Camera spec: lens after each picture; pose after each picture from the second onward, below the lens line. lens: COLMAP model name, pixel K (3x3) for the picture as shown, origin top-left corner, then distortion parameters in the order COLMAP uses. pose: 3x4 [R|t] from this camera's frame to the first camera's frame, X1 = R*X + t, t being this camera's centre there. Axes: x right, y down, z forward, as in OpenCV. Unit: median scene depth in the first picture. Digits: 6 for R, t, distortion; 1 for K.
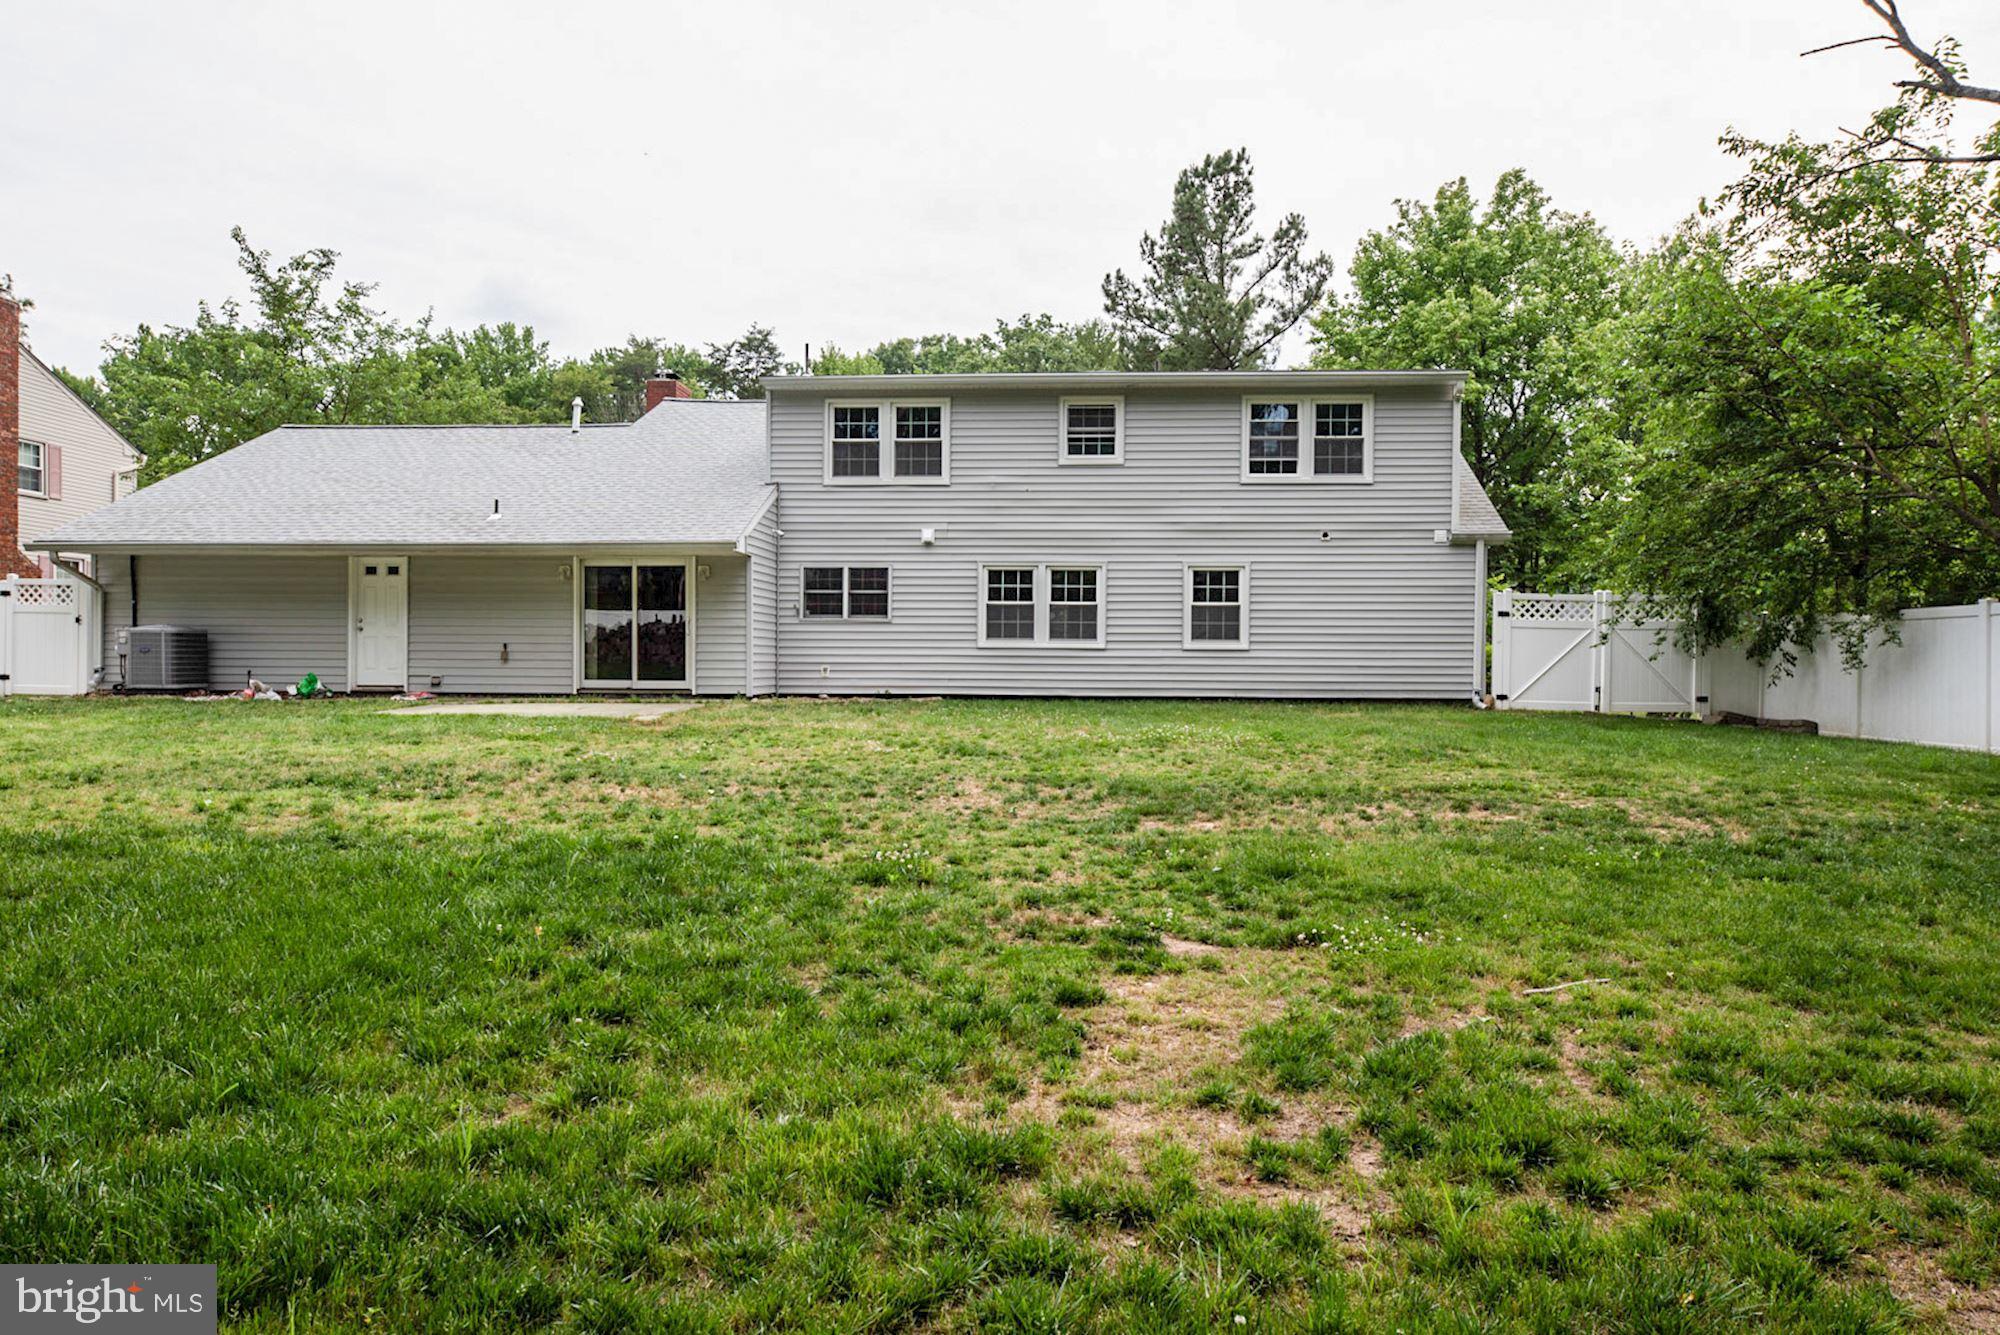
lens RADIAL K [[1308.2, 0, 1000.0], [0, 1308.2, 667.5], [0, 0, 1]] dist [0.003290, 0.011469]
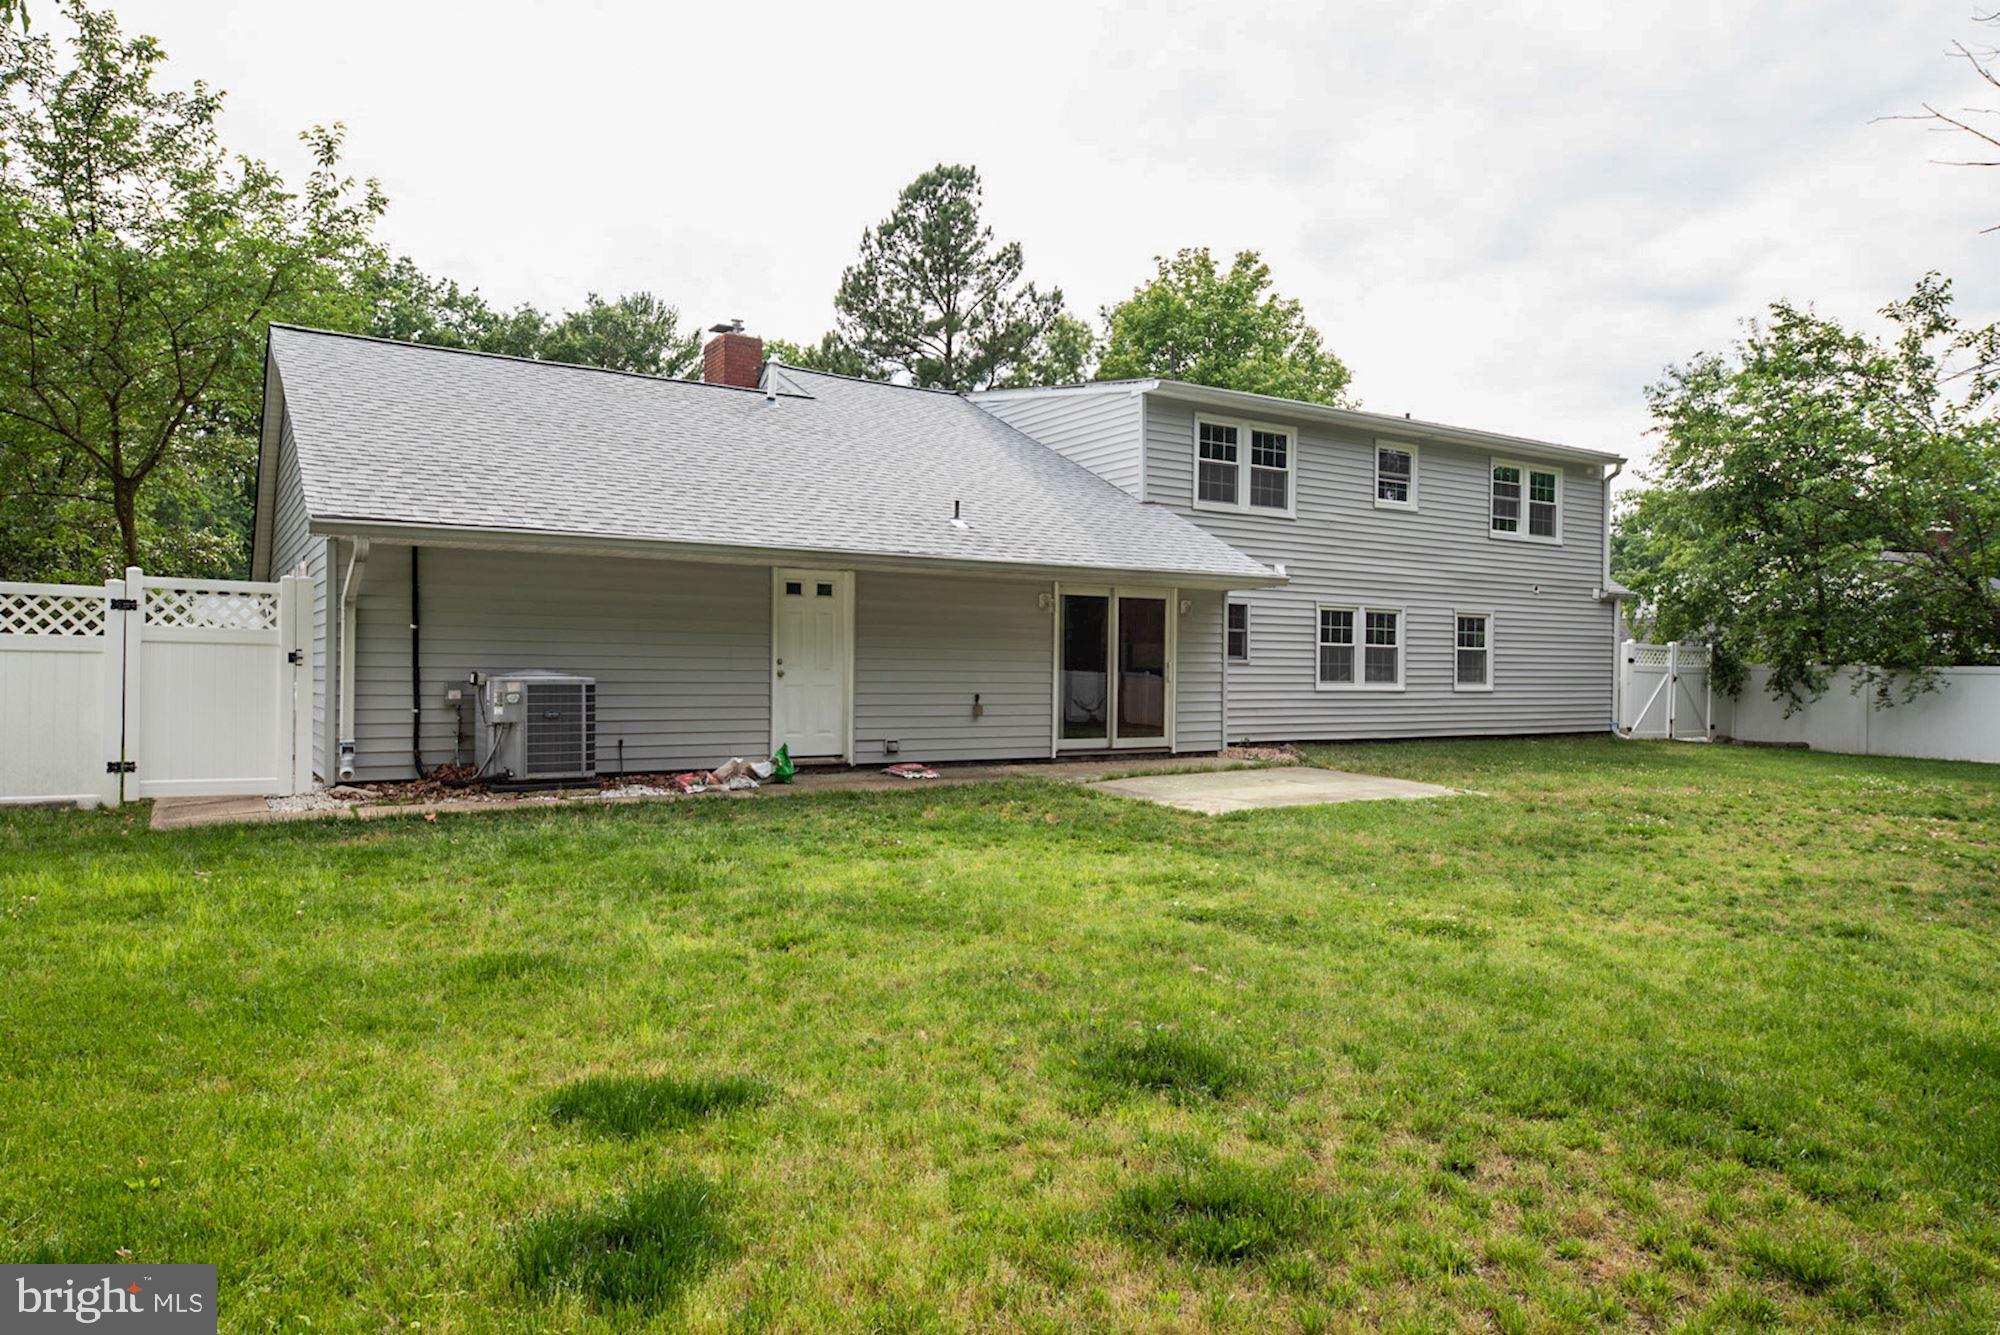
lens RADIAL K [[1308.2, 0, 1000.0], [0, 1308.2, 667.5], [0, 0, 1]] dist [0.003290, 0.011469]
pose [[0.792801, 0.001346, 0.609479, -0.784477], [-0.003767, 0.999989, 0.002691, -0.033868], [-0.609469, -0.004430, 0.792798, 0.377730]]
